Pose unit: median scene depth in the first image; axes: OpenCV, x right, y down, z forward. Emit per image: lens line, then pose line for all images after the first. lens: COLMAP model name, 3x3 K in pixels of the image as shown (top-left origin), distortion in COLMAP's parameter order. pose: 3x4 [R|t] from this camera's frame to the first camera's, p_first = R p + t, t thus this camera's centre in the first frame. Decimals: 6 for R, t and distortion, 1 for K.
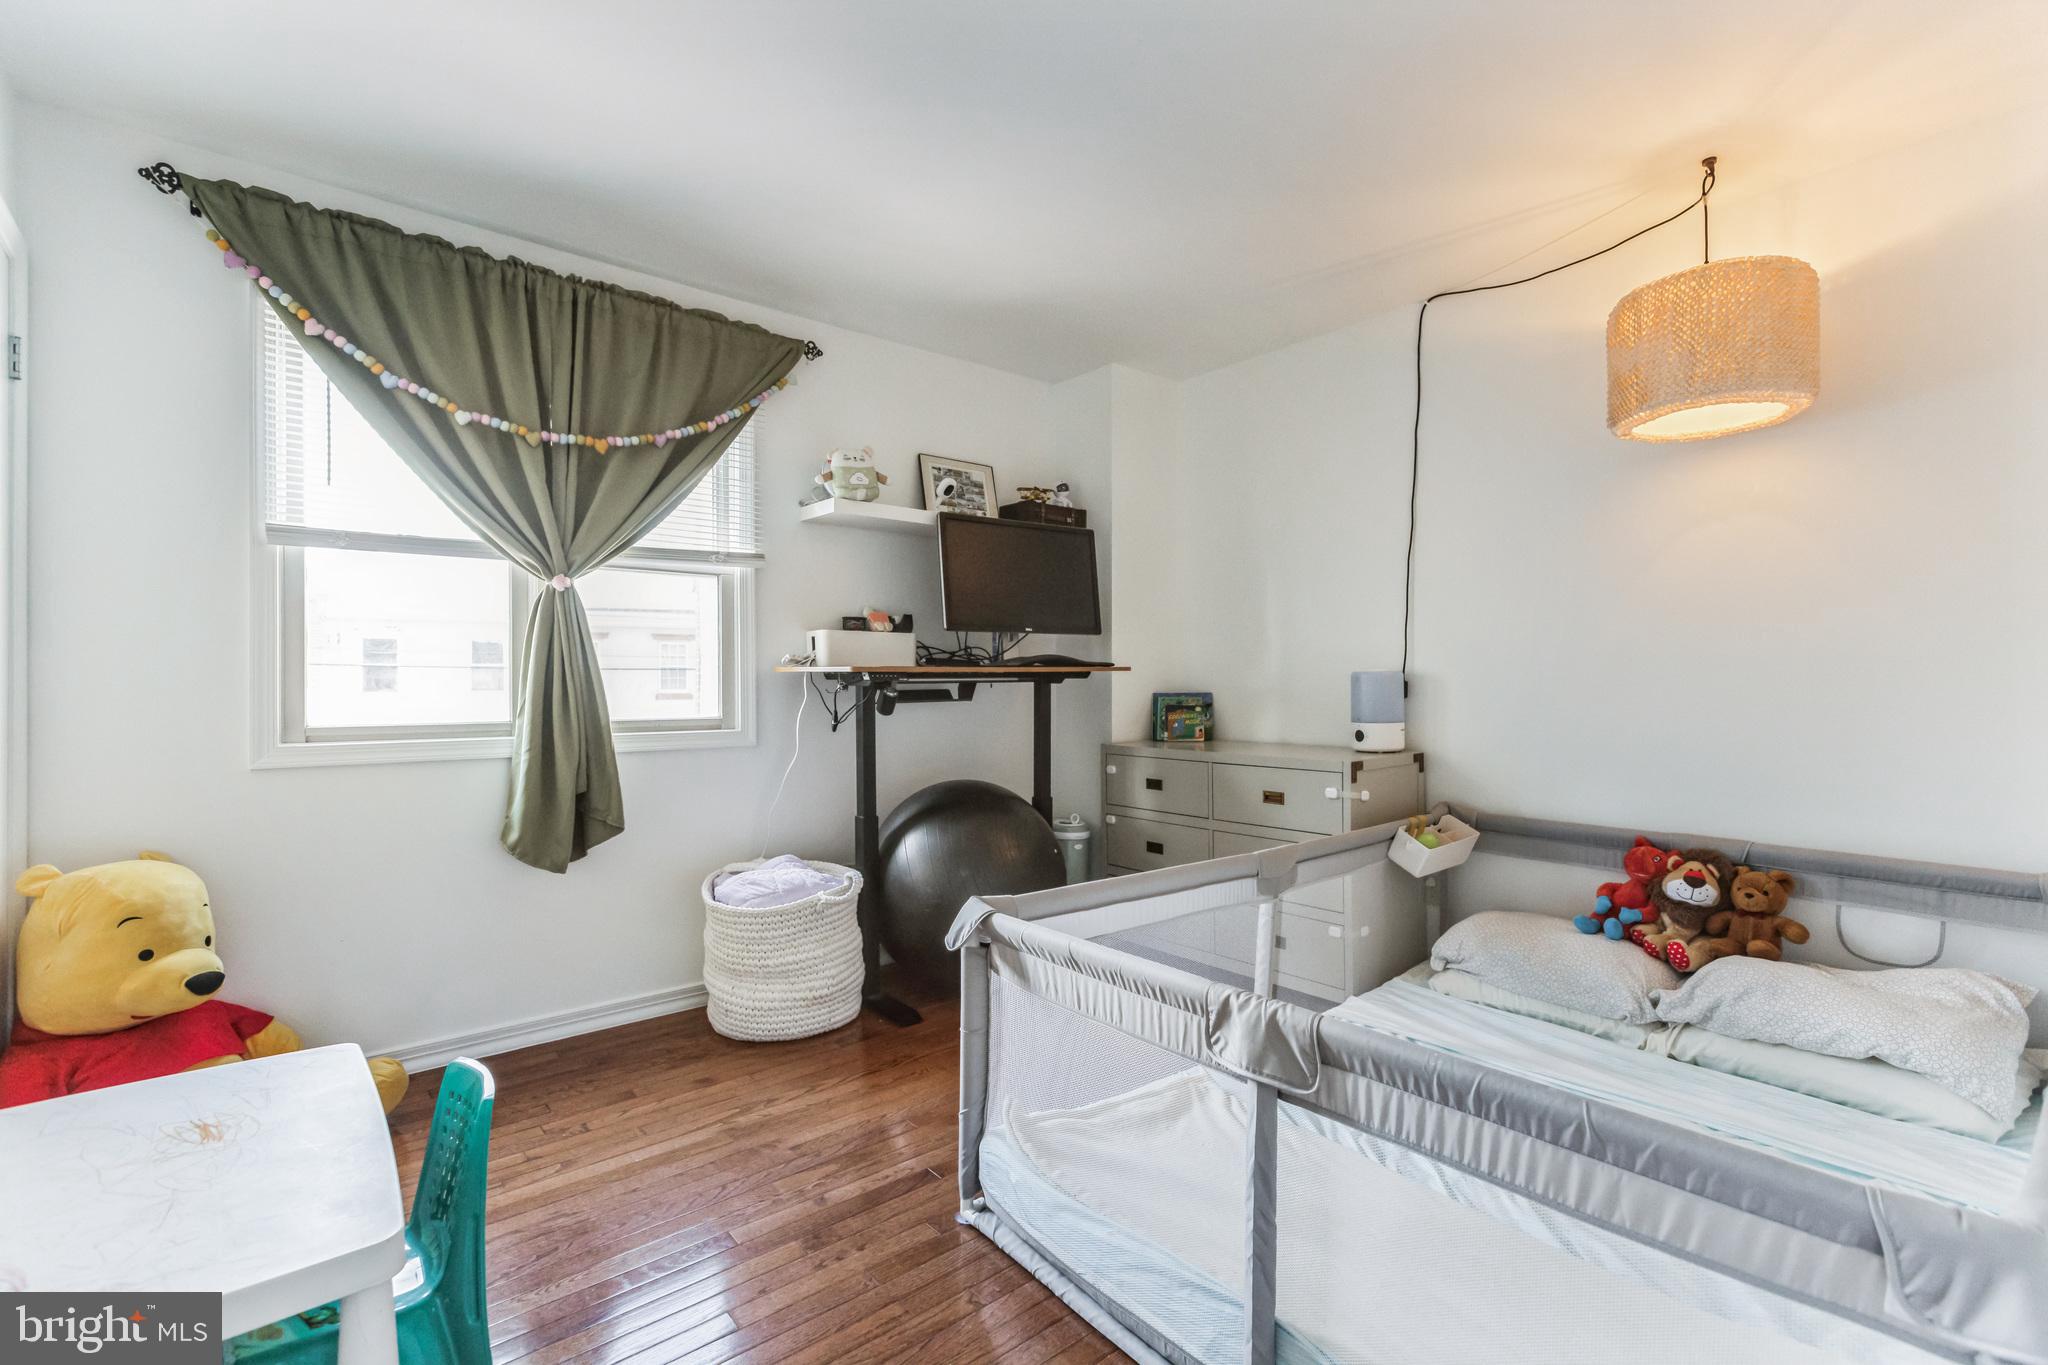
lens RADIAL K [[918.8, 0, 1020.9], [0, 918.8, 679.6], [0, 0, 1]] dist [0.004378, -0.000246]
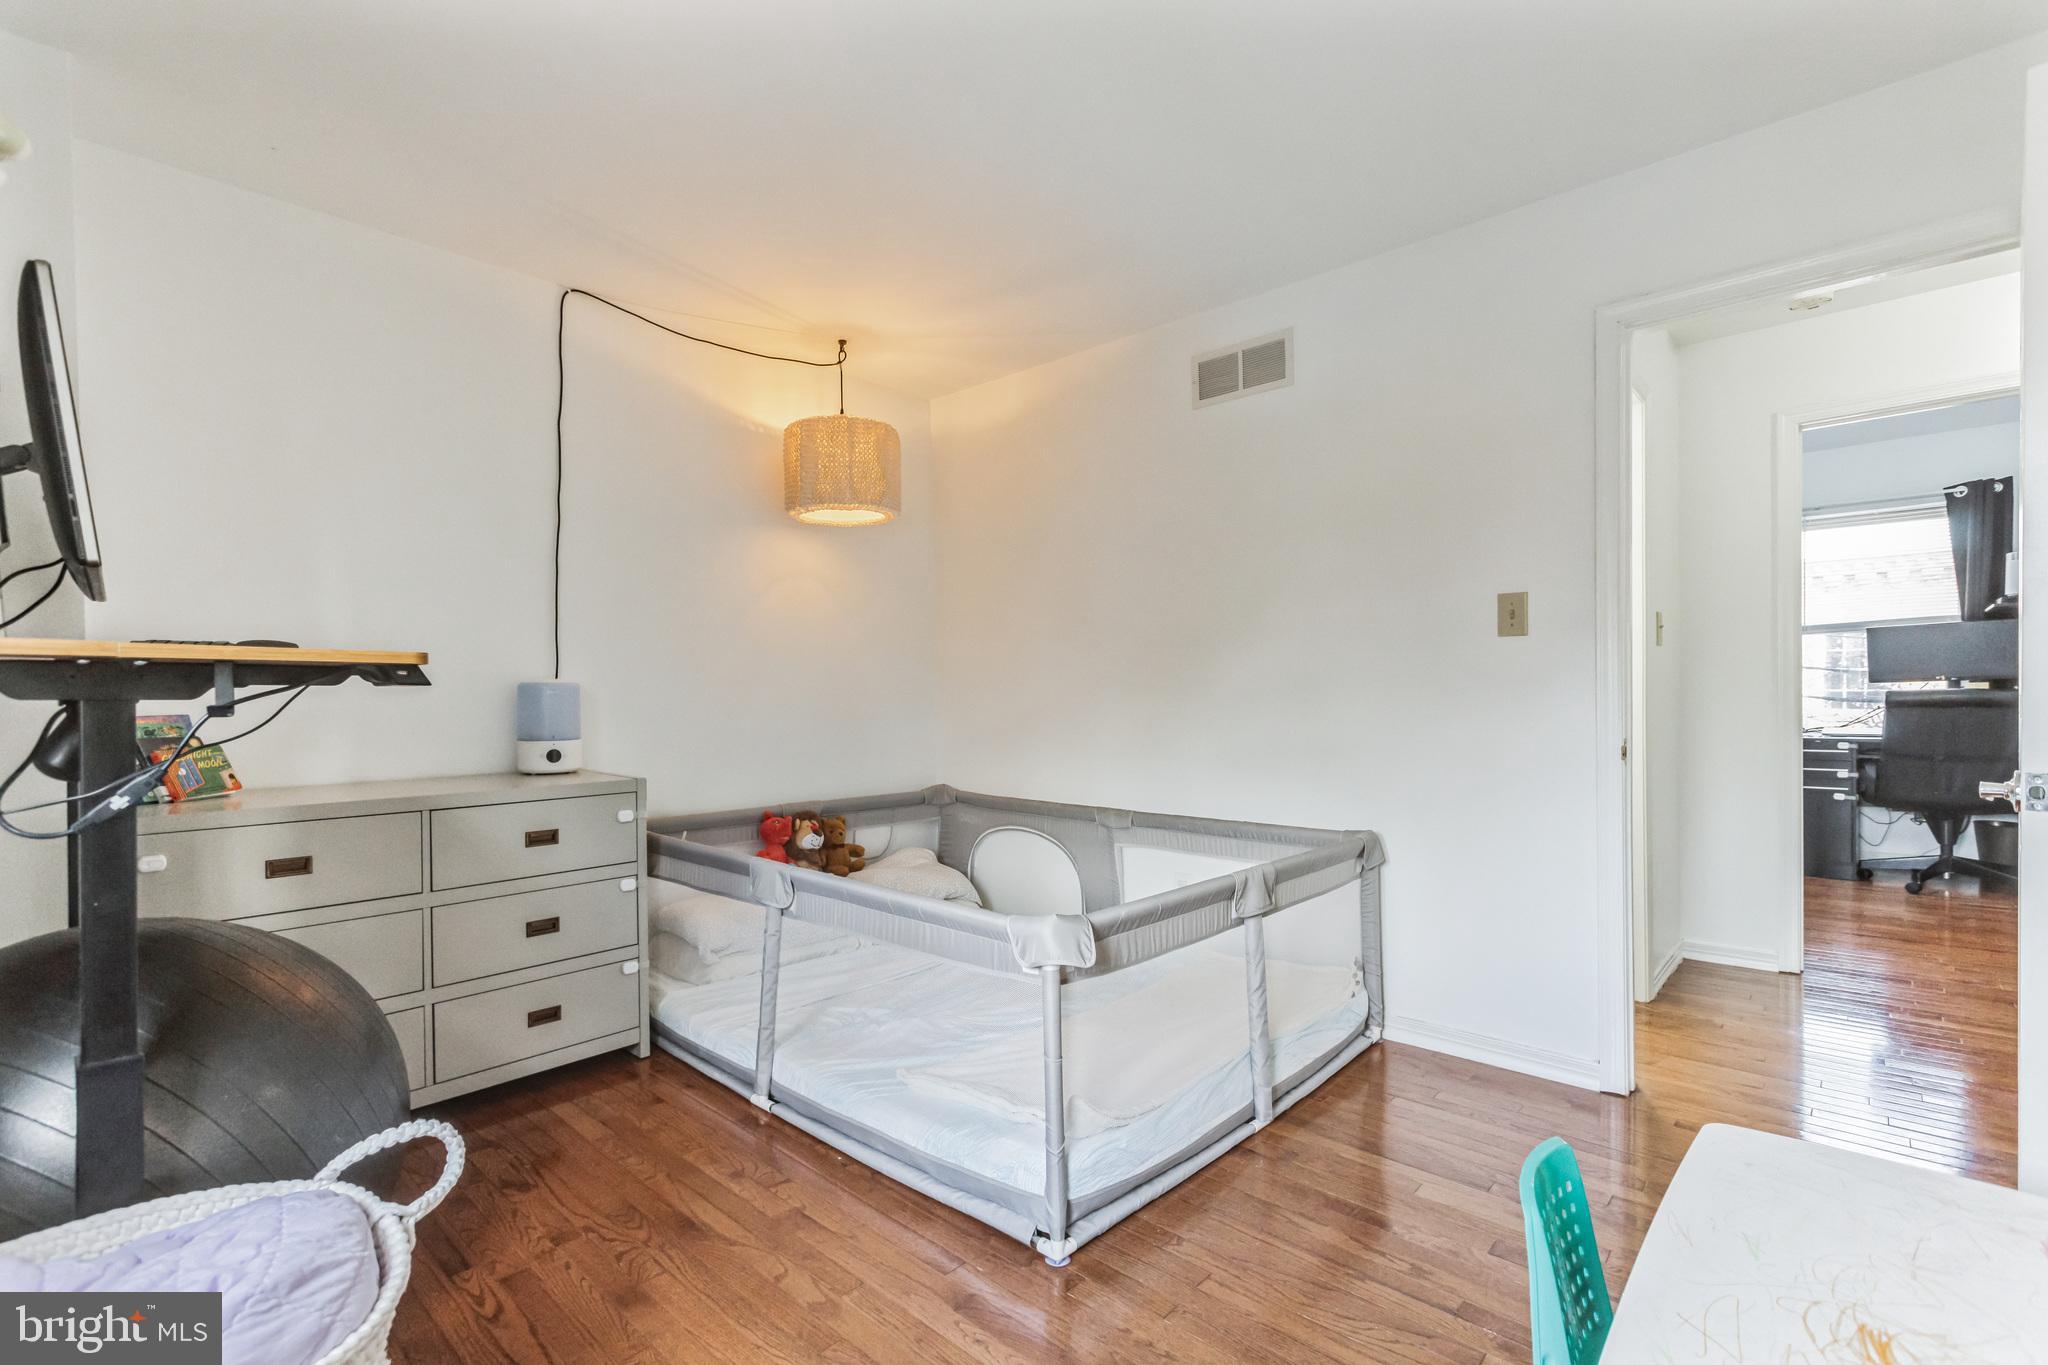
lens RADIAL K [[918.8, 0, 1043.8], [0, 918.8, 702.9], [0, 0, 1]] dist [0.004378, -0.000246]
pose [[-0.155631, 0.000350, 0.987815, -0.587932], [0.011334, 0.999935, 0.001431, 0.015178], [-0.987750, 0.011418, -0.155625, 0.698369]]
